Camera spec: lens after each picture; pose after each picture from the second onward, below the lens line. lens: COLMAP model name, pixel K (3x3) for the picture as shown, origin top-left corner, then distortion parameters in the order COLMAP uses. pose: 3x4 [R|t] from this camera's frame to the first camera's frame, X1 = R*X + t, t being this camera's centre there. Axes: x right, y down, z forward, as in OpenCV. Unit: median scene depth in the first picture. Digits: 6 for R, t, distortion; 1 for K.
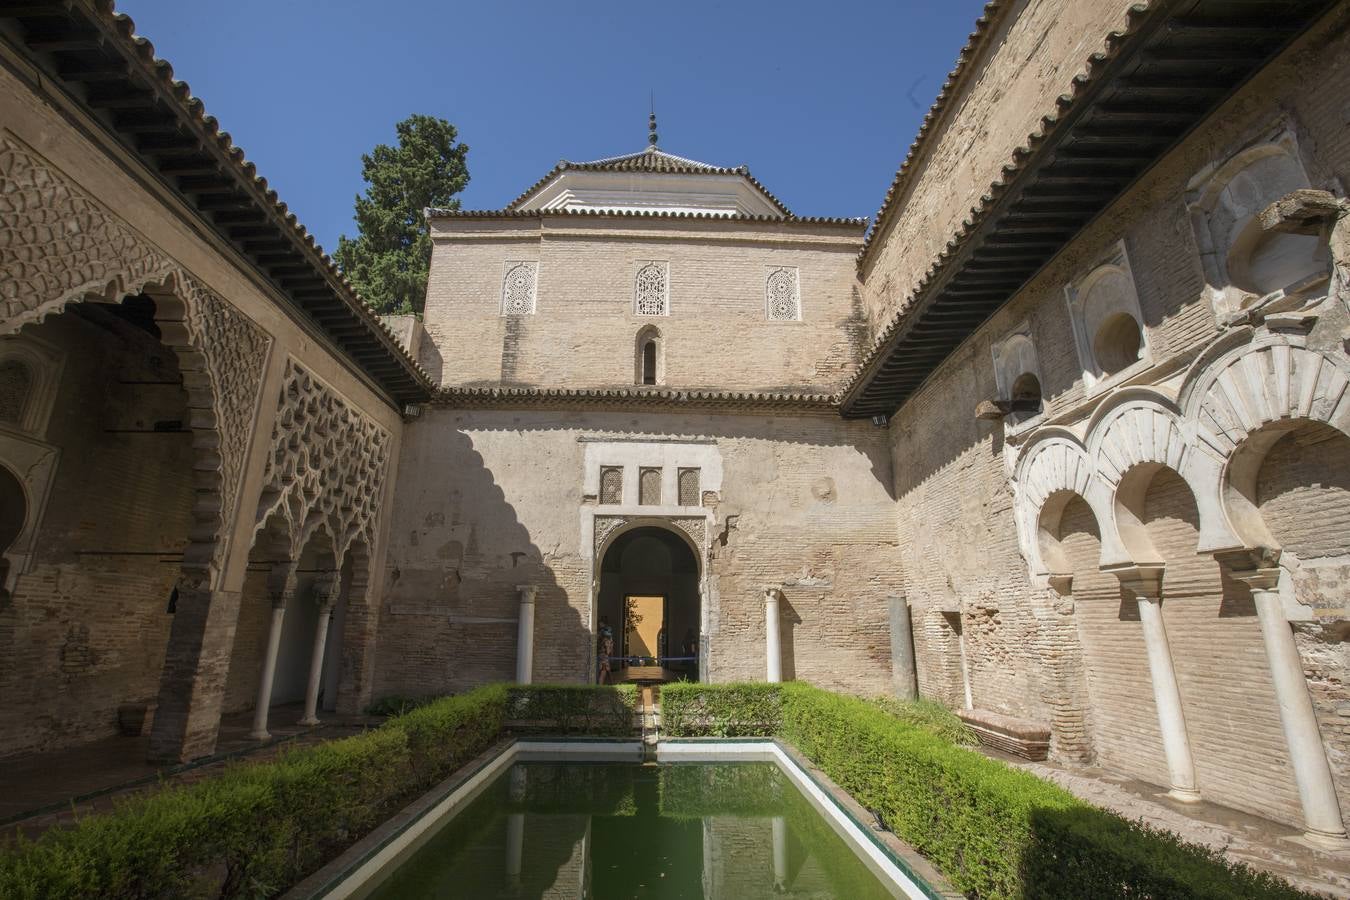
lens RADIAL K [[616.1, 0, 675.0], [0, 616.1, 450.0], [0, 0, 1]] dist [-0.052720, 0.025460]
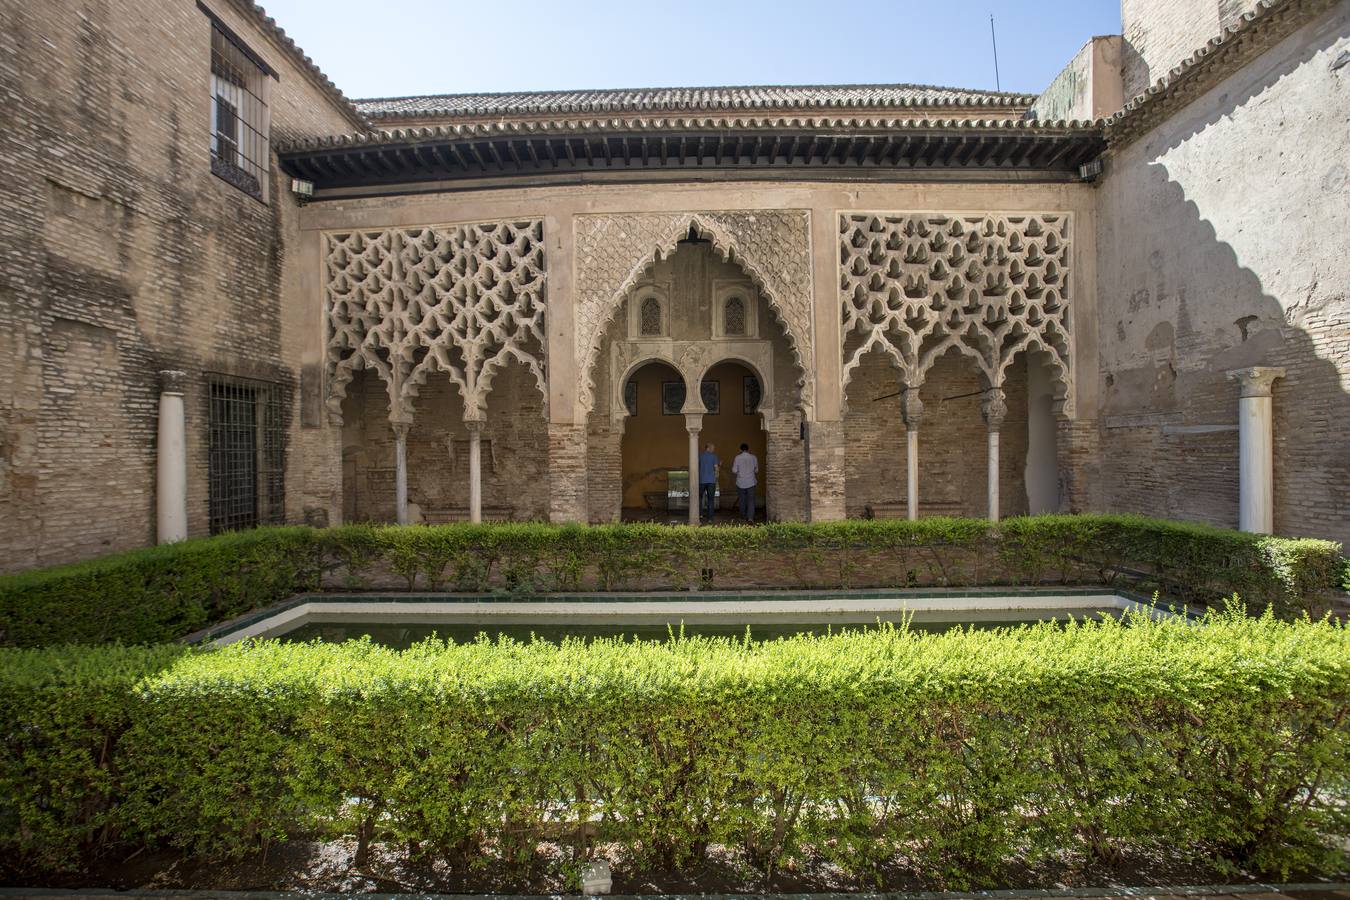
lens RADIAL K [[616.1, 0, 675.0], [0, 616.1, 450.0], [0, 0, 1]] dist [-0.052720, 0.025460]
pose [[-0.042938, -0.013818, -0.998982, 0.452489], [0.289816, 0.956737, -0.025691, 0.186954], [0.956119, -0.290625, -0.037076, 0.580186]]
